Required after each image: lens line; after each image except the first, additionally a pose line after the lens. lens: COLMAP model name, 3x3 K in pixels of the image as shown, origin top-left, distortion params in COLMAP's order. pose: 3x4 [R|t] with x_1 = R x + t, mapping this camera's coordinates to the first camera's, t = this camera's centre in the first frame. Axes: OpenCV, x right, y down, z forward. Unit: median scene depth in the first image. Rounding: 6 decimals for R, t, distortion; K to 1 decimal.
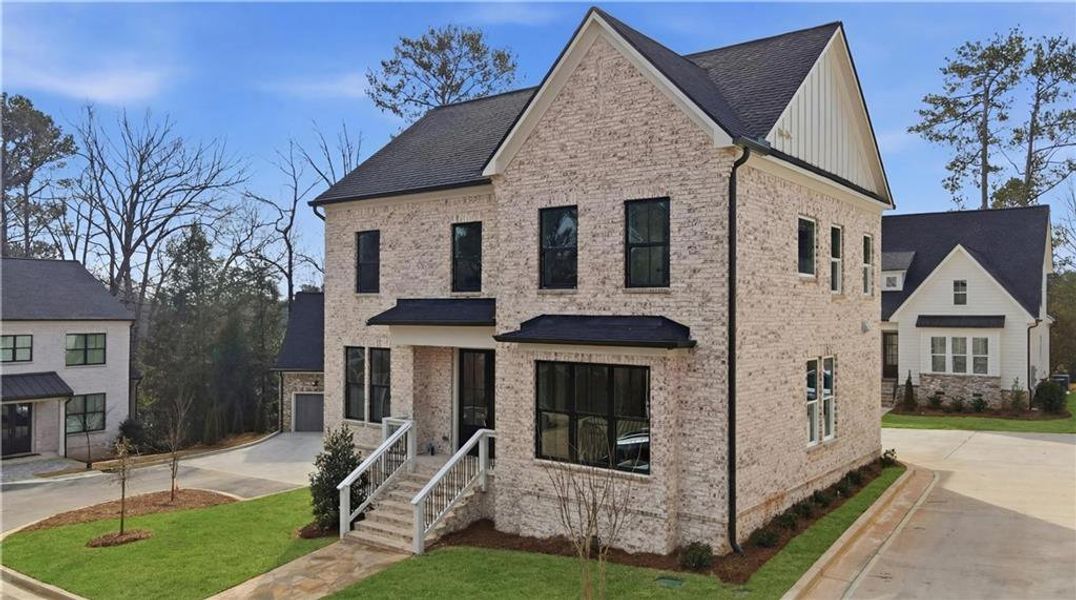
lens RADIAL K [[825.7, 0, 538.0], [0, 825.7, 300.0], [0, 0, 1]] dist [-0.001724, -0.001944]
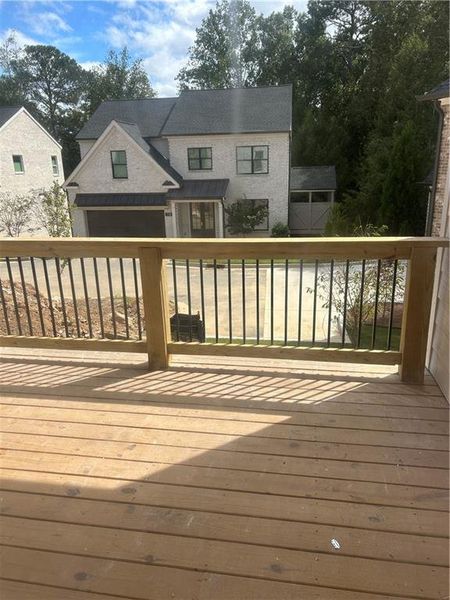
lens RADIAL K [[440.8, 0, 229.3], [0, 440.8, 321.5], [0, 0, 1]] dist [0.035144, -0.068706]
pose [[0.463108, 0.290361, -0.837390, 0.027979], [0.036252, 0.937817, 0.345232, 0.056281], [0.885560, -0.190237, 0.423784, 0.655608]]
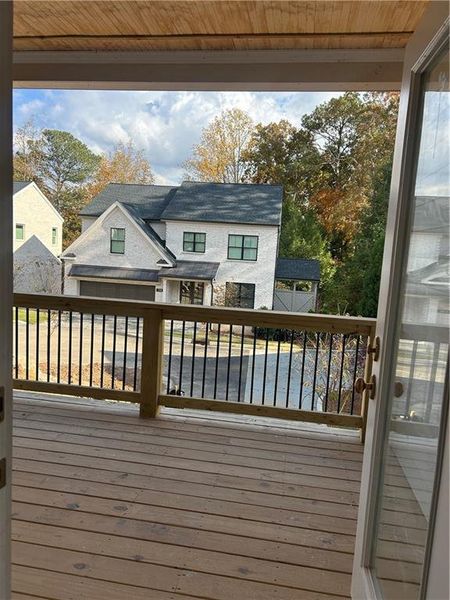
lens RADIAL K [[440.8, 0, 229.3], [0, 440.8, 321.5], [0, 0, 1]] dist [0.035144, -0.068706]
pose [[0.479550, 0.172474, -0.860398, 0.040726], [-0.047612, 0.984164, 0.170747, 0.056170], [0.876222, -0.040917, 0.480167, 0.647673]]
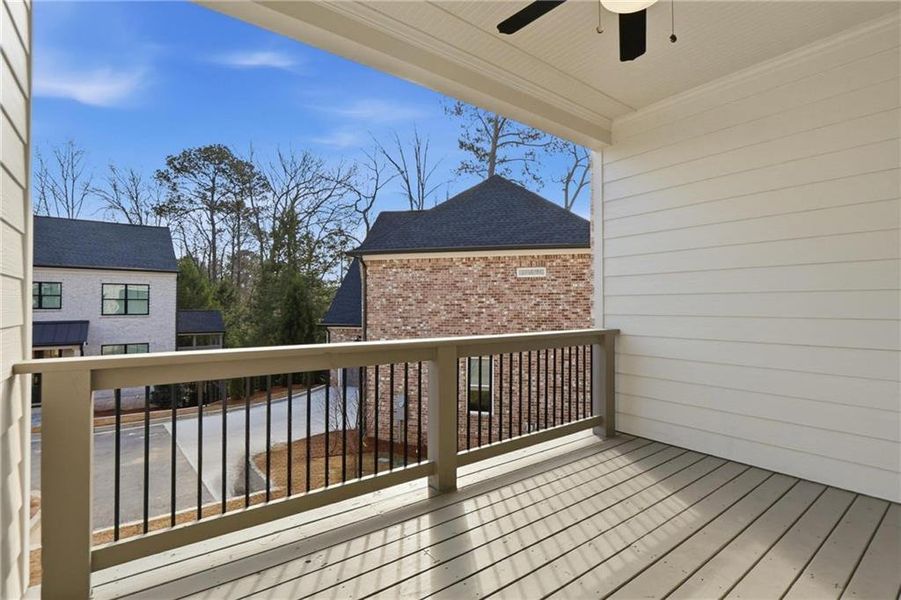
lens RADIAL K [[427.6, 0, 450.5], [0, 427.6, 300.0], [0, 0, 1]] dist [-0.016051, 0.000179]
pose [[0.966162, -0.003818, -0.257907, -0.038863], [0.002405, 0.999980, -0.005794, 0.063962], [0.257924, 0.004978, 0.966152, 0.602144]]
